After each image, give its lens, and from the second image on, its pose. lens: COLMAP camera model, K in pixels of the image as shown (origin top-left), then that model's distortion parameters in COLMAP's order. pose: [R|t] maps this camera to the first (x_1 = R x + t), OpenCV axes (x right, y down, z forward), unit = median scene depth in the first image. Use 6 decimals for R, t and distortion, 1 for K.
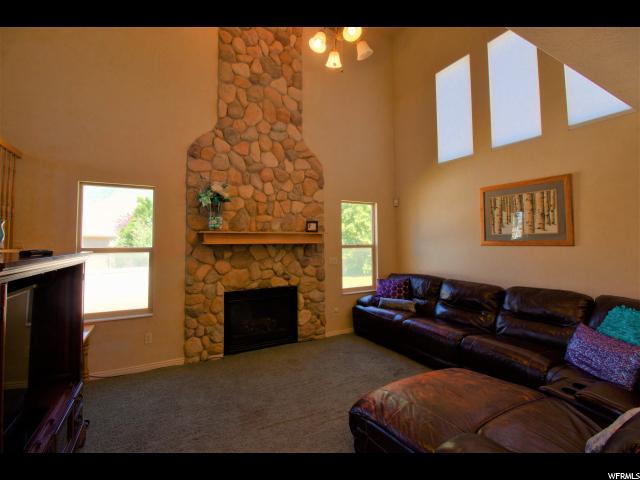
lens RADIAL K [[292.2, 0, 318.7], [0, 292.2, 238.7], [0, 0, 1]] dist [-0.022933, -0.002318]
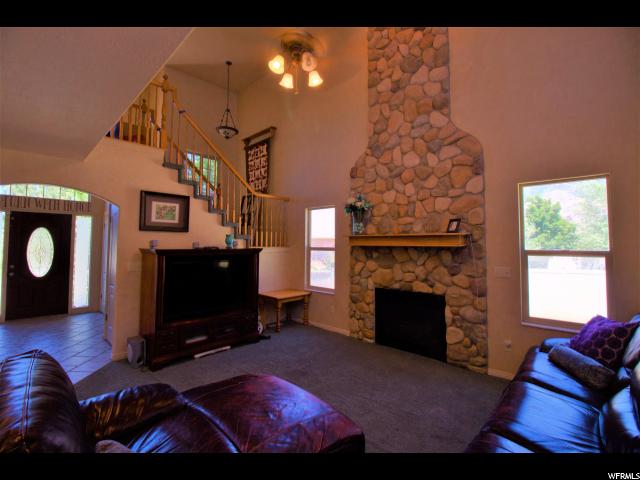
lens RADIAL K [[292.2, 0, 320.6], [0, 292.2, 239.6], [0, 0, 1]] dist [-0.022933, -0.002318]
pose [[0.286077, -0.005372, -0.958192, 0.682852], [0.005393, 0.999977, -0.003996, -0.002236], [0.958192, -0.004025, 0.286099, 0.438604]]
